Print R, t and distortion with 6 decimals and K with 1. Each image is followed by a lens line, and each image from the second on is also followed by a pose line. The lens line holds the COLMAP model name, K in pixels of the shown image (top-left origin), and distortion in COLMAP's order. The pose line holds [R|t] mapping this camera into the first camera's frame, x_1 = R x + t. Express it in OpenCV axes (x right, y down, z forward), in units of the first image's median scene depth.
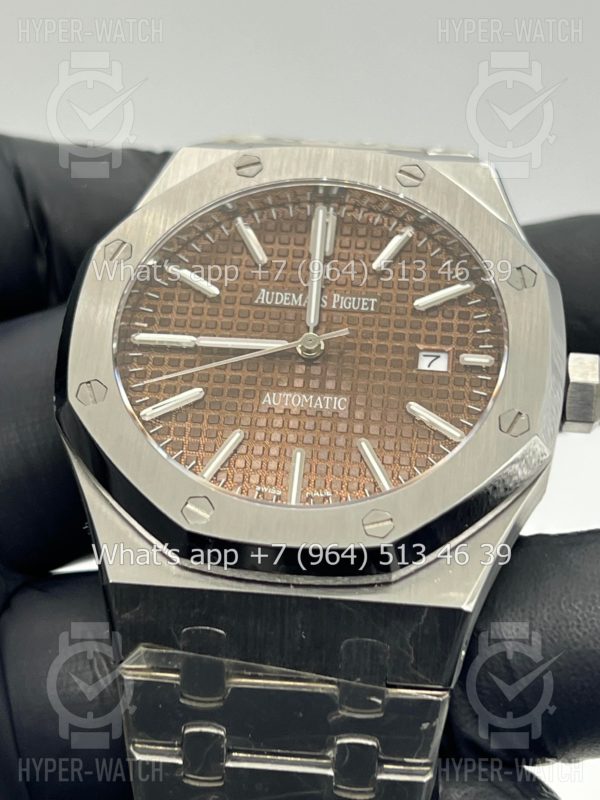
lens RADIAL K [[1876.0, 0, 295.5], [0, 1876.0, 400.8], [0, 0, 1]] dist [0.137422, 0.000000]
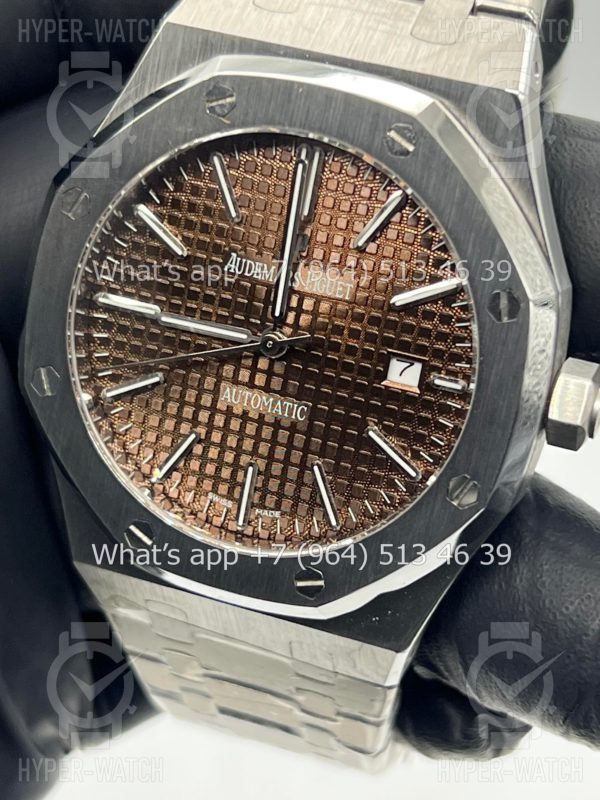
lens RADIAL K [[1876.0, 0, 310.6], [0, 1876.0, 412.5], [0, 0, 1]] dist [0.137422, 0.000000]
pose [[0.961992, 0.135373, -0.237162, 0.247588], [0.051797, 0.762256, 0.645200, -0.594161], [0.268121, -0.632961, 0.726272, 0.317688]]
